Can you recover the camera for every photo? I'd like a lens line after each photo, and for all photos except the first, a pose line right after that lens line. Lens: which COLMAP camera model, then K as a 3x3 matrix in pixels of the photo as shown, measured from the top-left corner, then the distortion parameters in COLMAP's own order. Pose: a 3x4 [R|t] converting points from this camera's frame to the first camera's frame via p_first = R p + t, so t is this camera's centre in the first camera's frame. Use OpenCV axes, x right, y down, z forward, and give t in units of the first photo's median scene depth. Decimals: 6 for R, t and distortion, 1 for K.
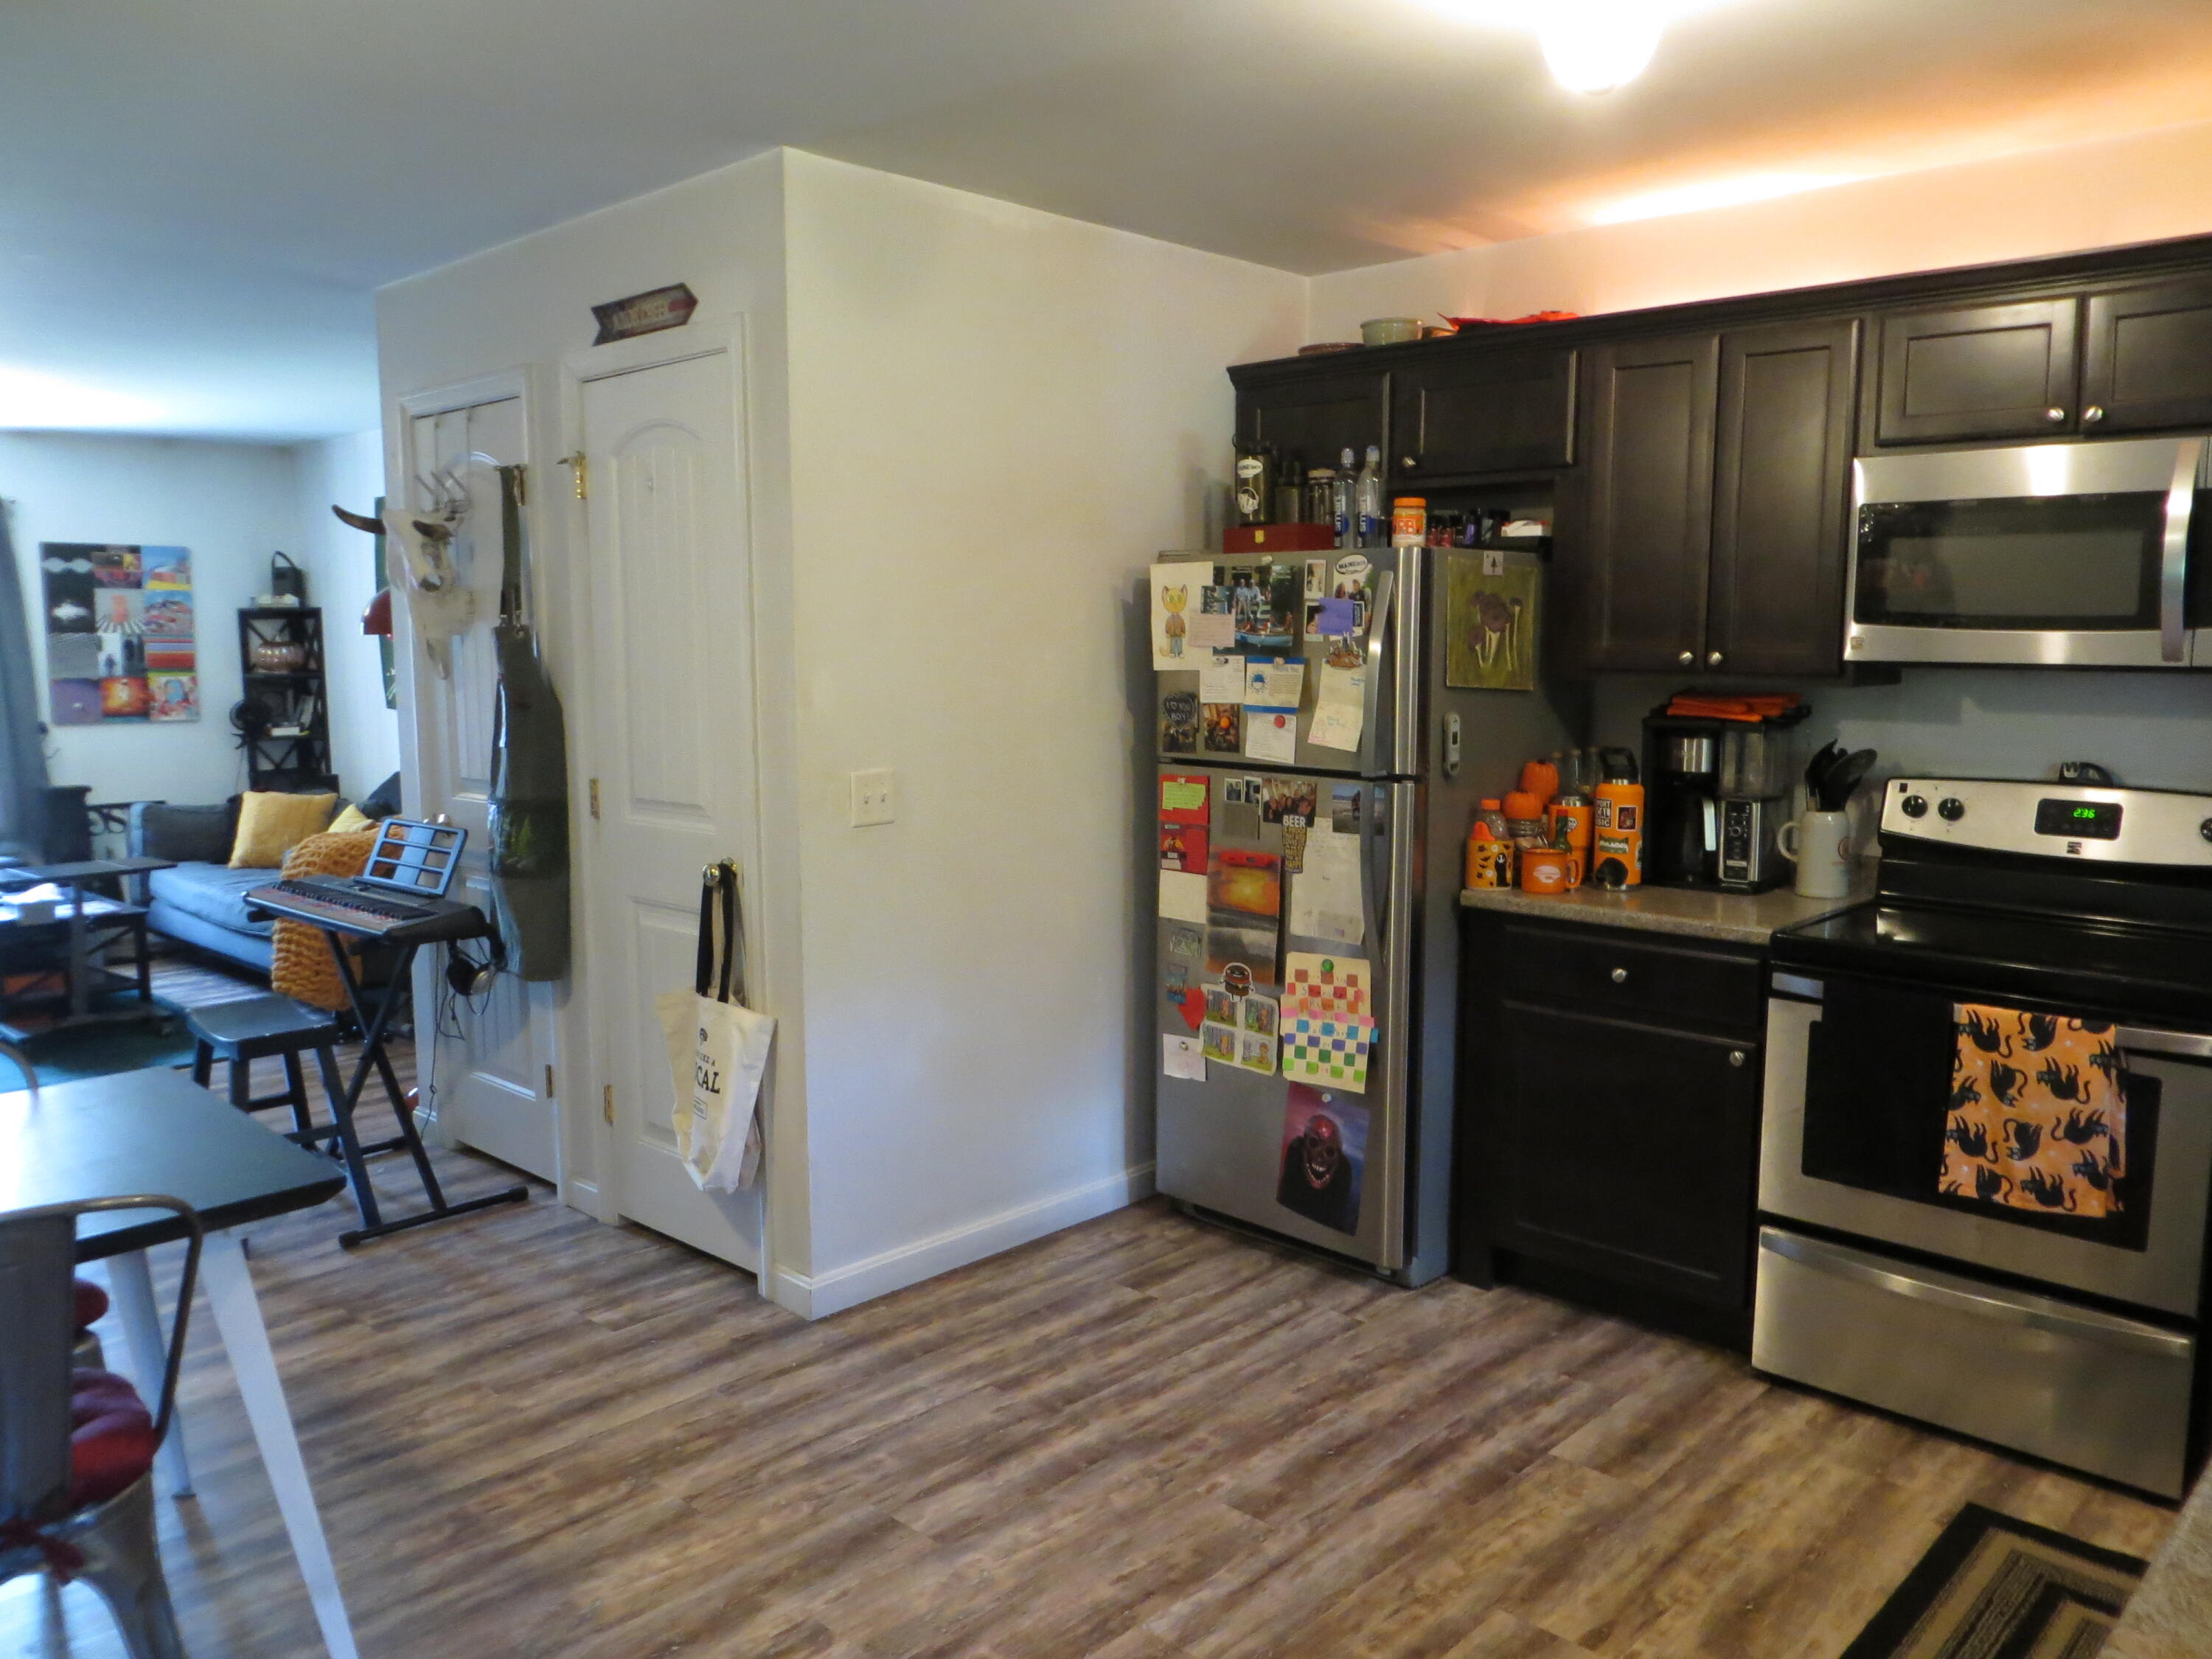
lens RADIAL K [[1665.2, 0, 1126.0], [0, 1665.2, 842.9], [0, 0, 1]] dist [-0.009272, -0.002402]
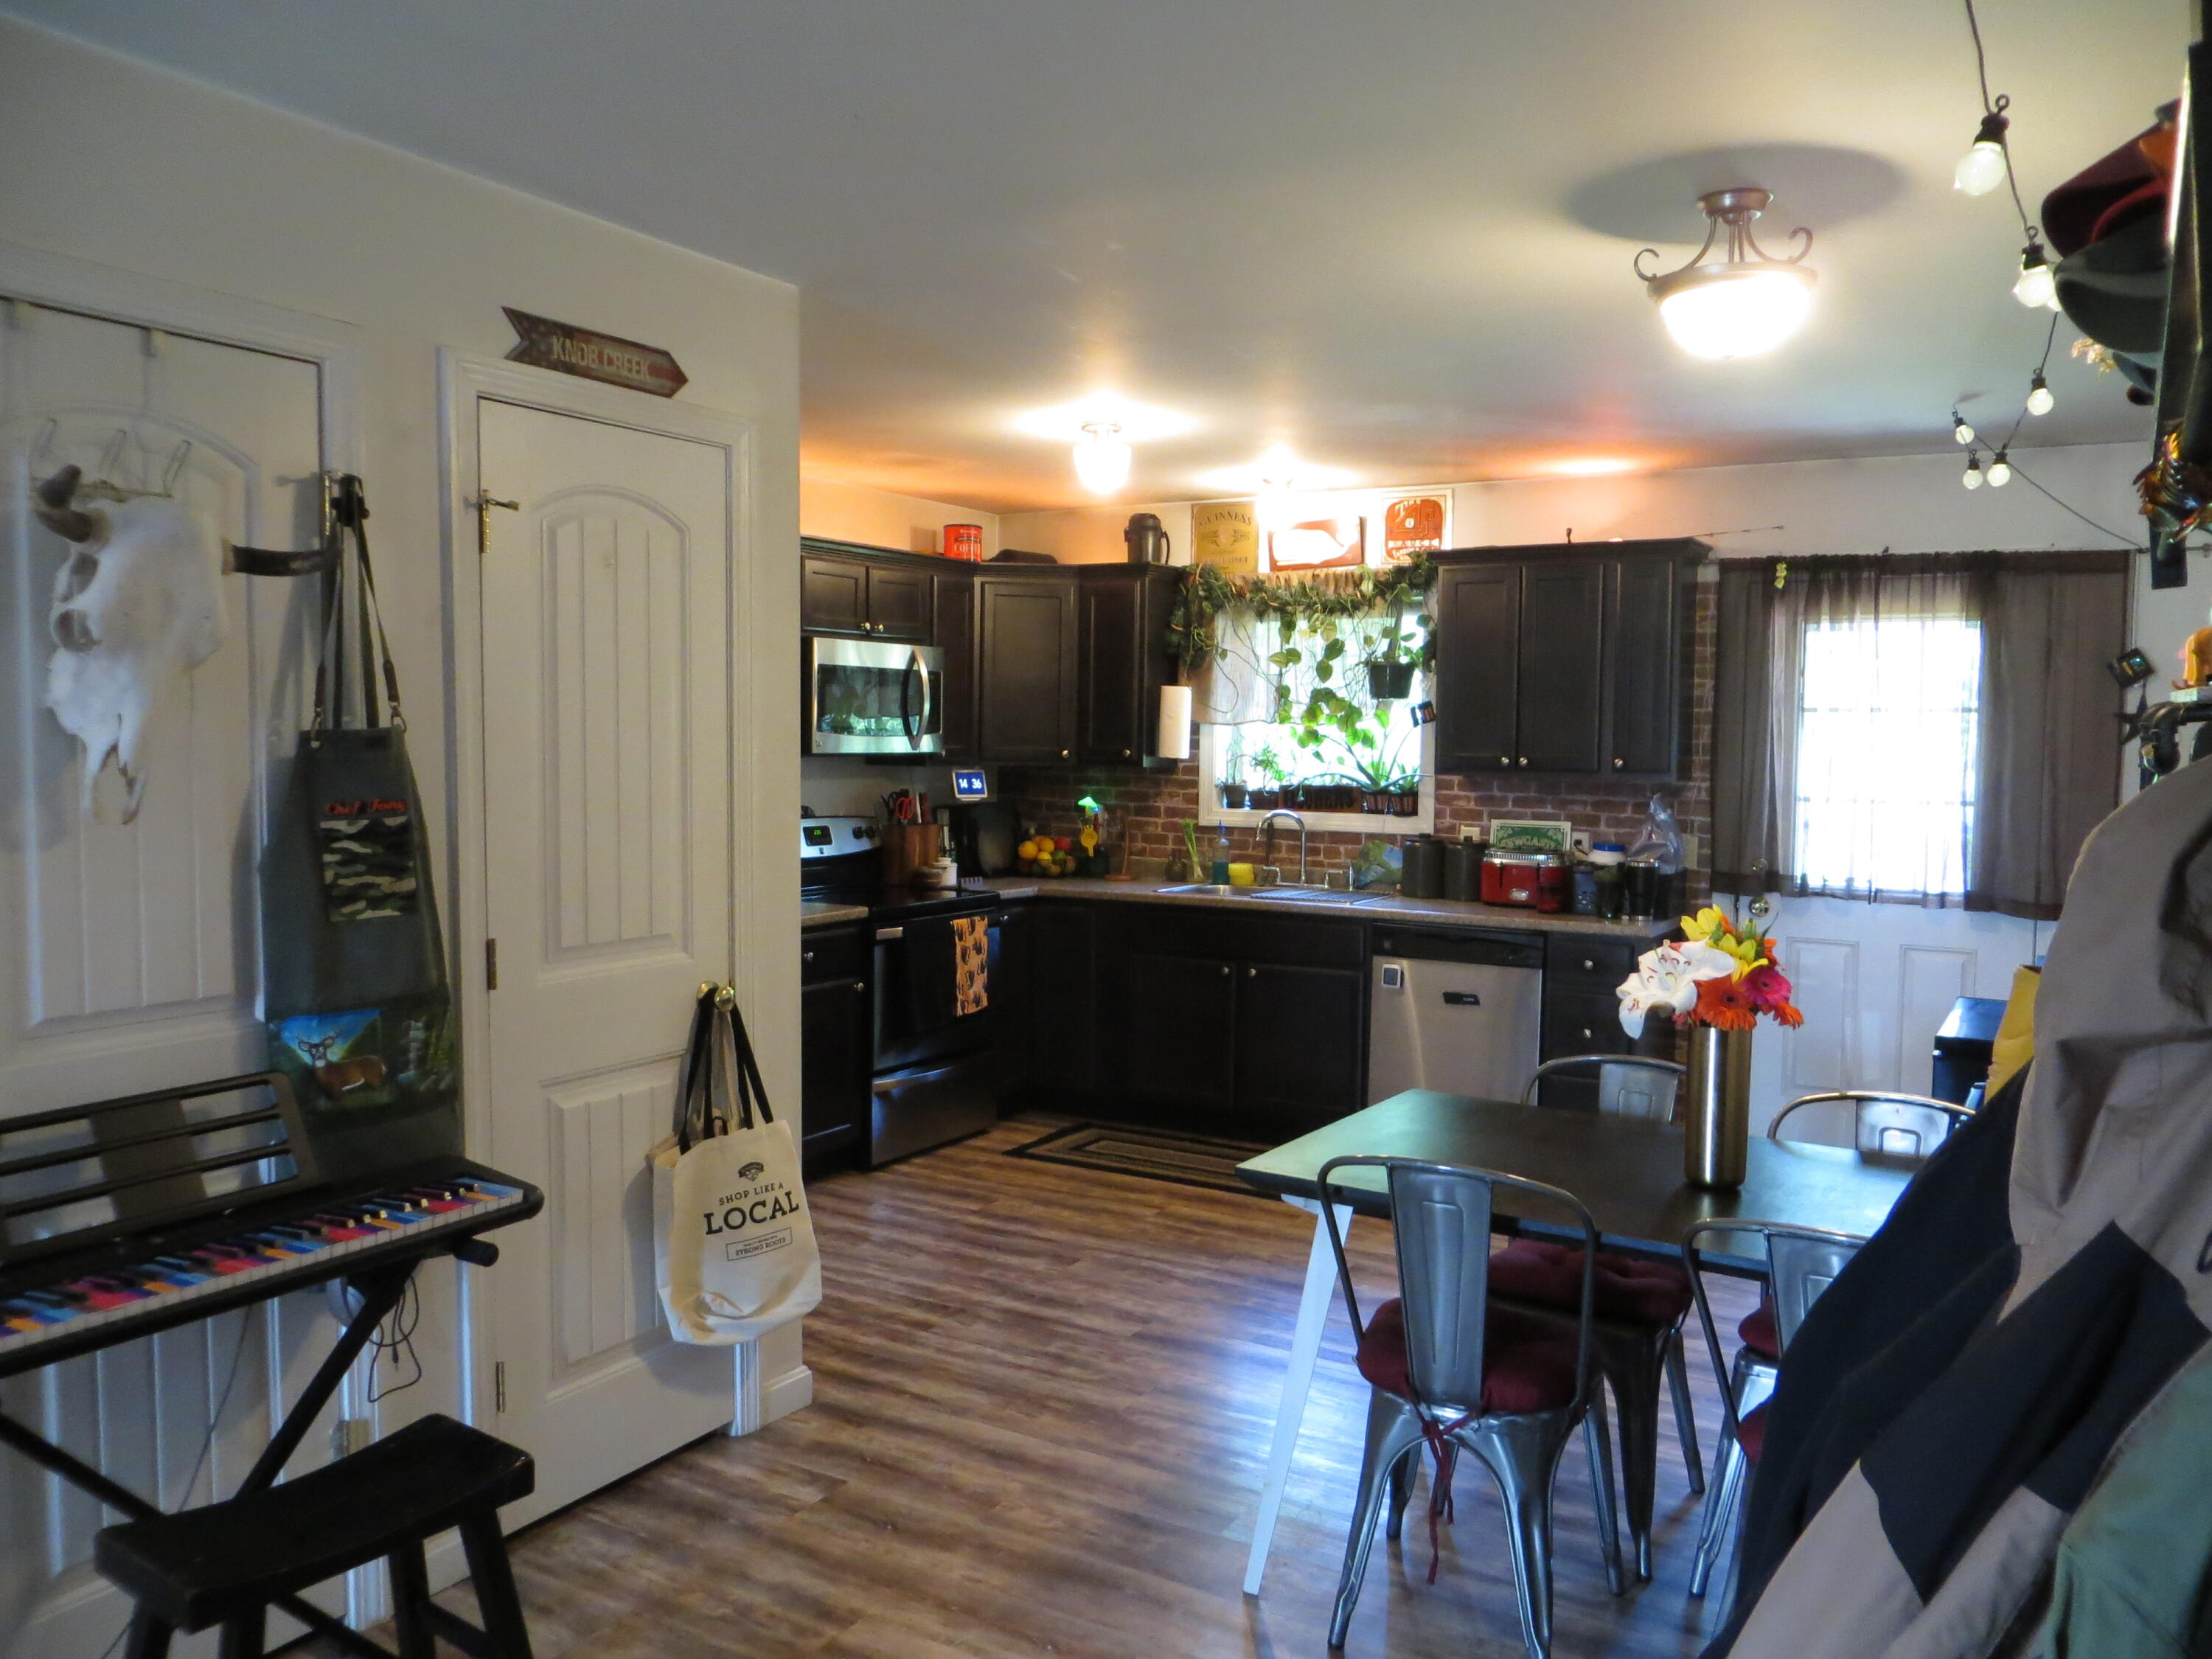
lens RADIAL K [[1665.2, 0, 1105.3], [0, 1665.2, 836.8], [0, 0, 1]] dist [-0.009272, -0.002402]
pose [[-0.214695, -0.062746, 0.974664, -1.377608], [0.112224, 0.989740, 0.088437, -0.148226], [-0.970212, 0.128368, -0.205450, 1.126917]]
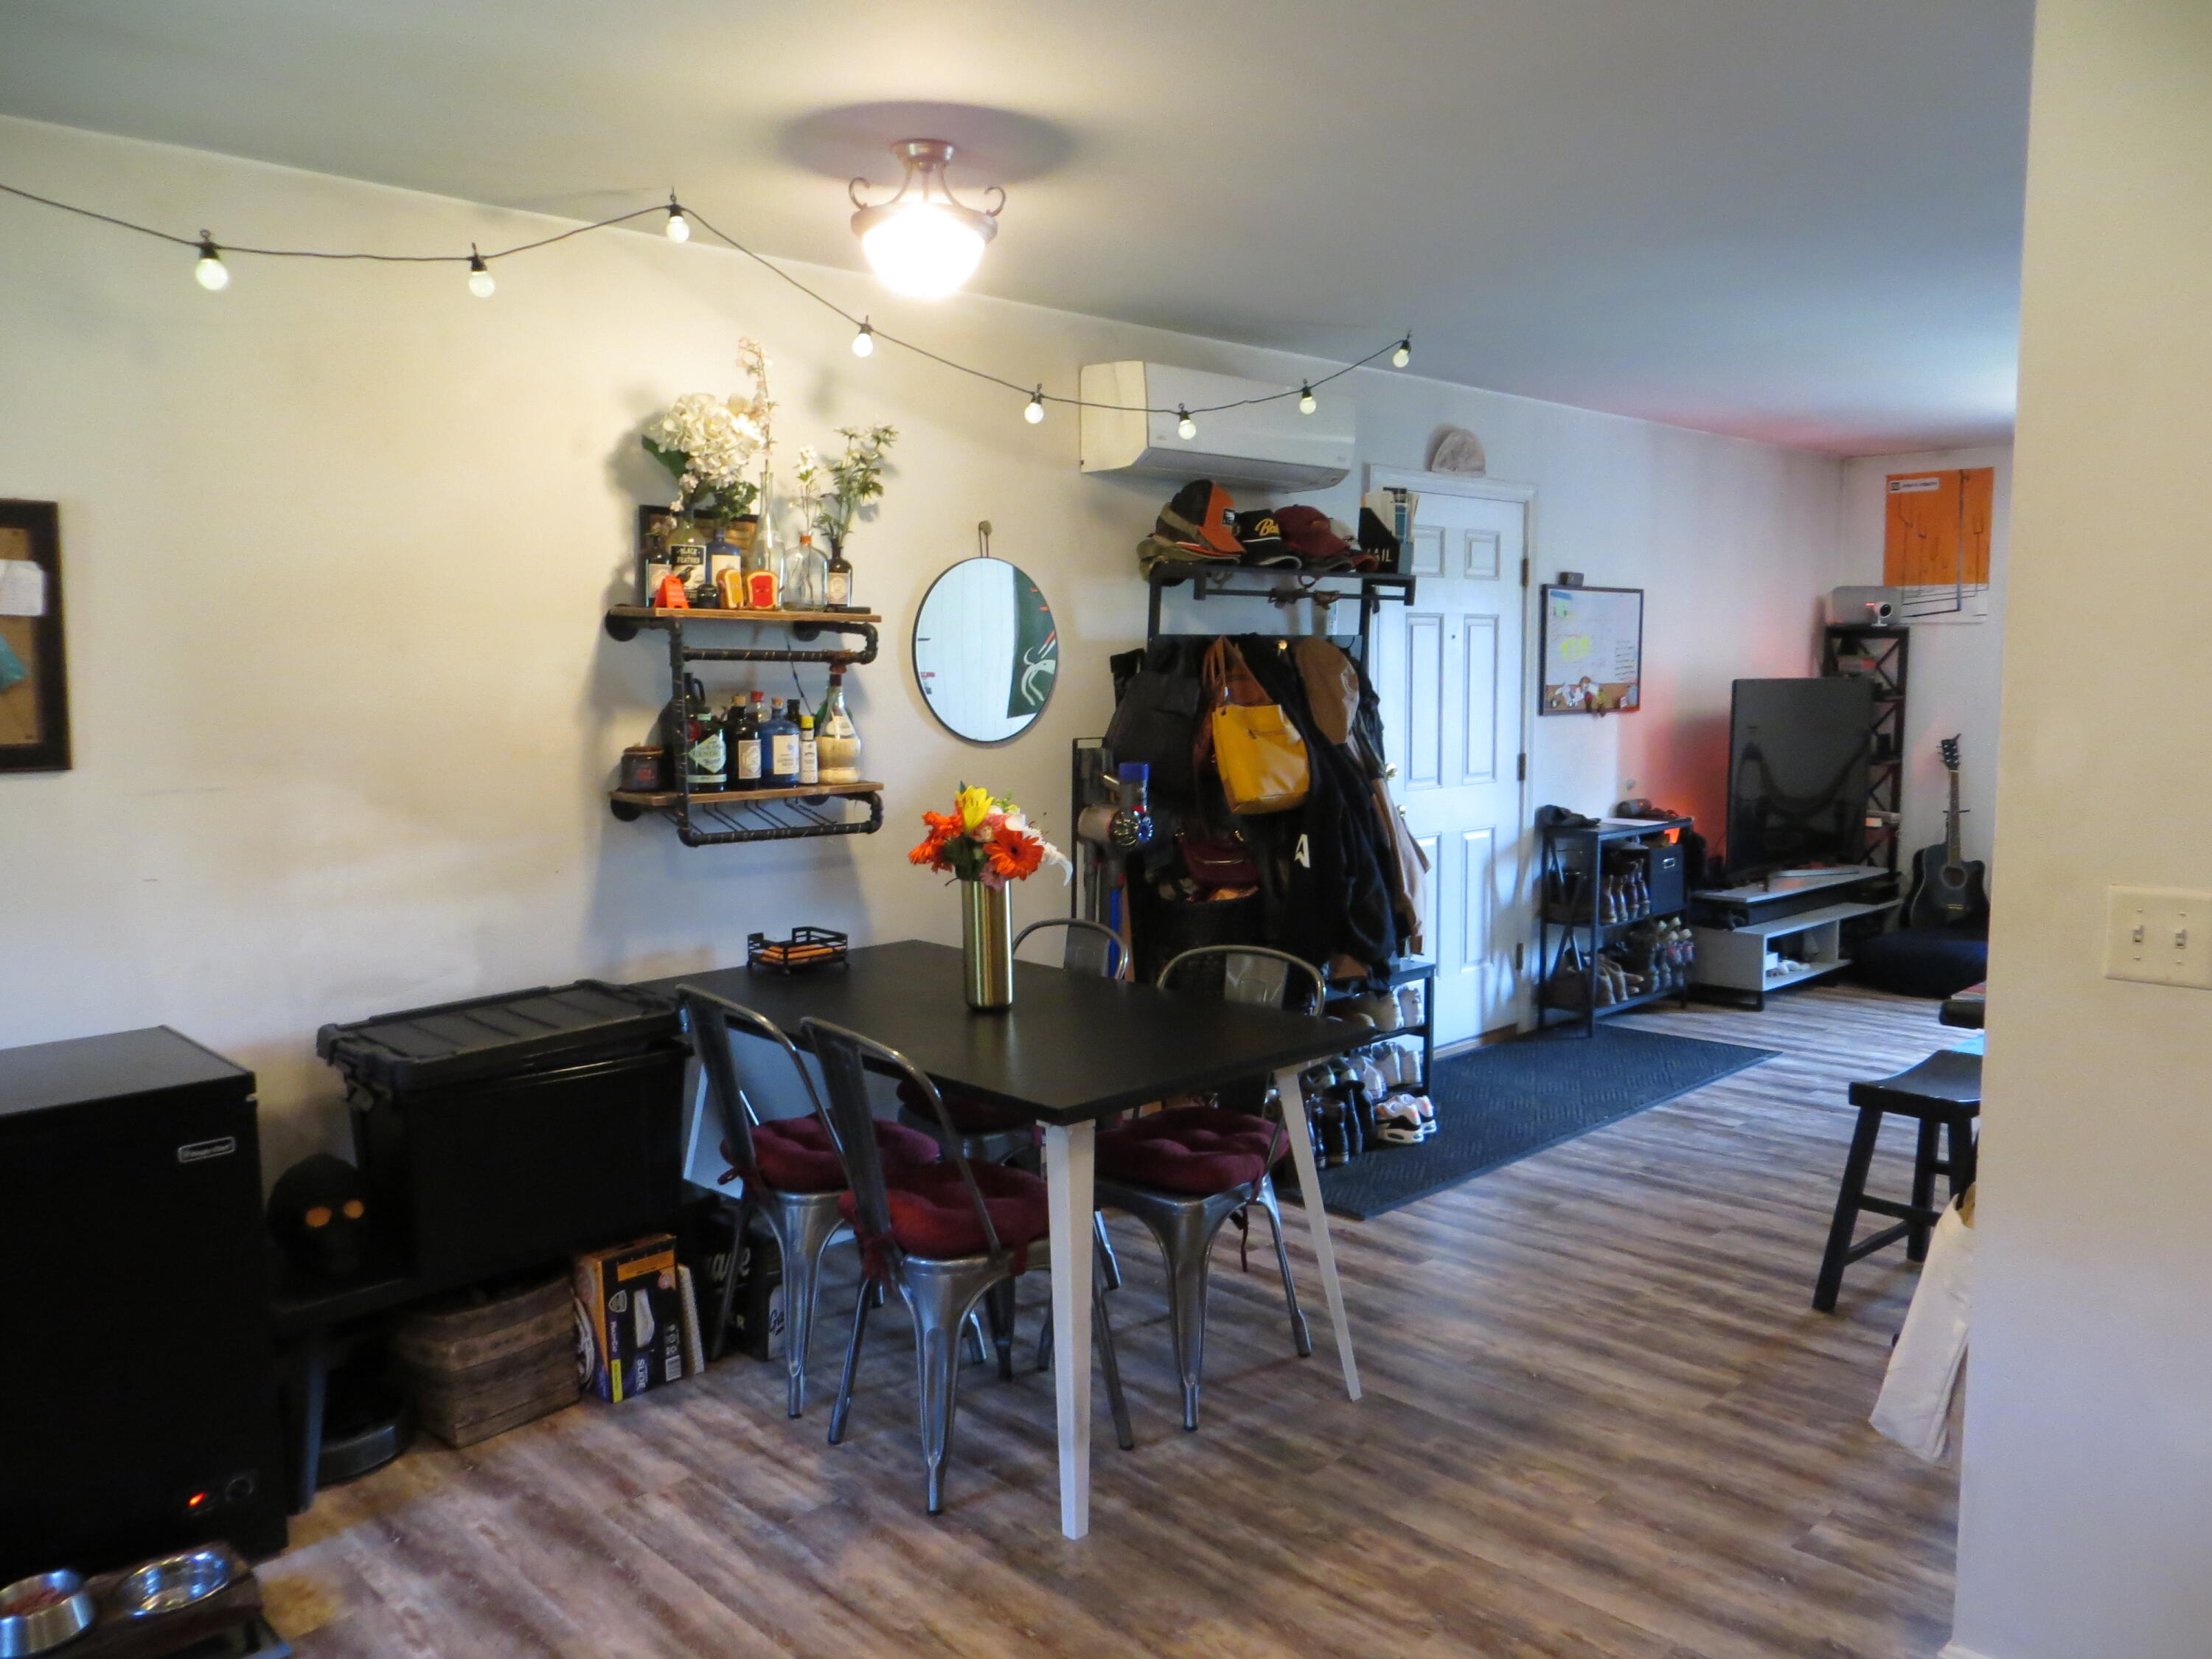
lens RADIAL K [[1665.2, 0, 1090.7], [0, 1665.2, 840.4], [0, 0, 1]] dist [-0.009272, -0.002402]
pose [[-0.056738, 0.121353, -0.990987, 0.488368], [-0.120460, 0.984502, 0.127455, -0.100097], [0.991095, 0.126606, -0.041241, 0.747675]]
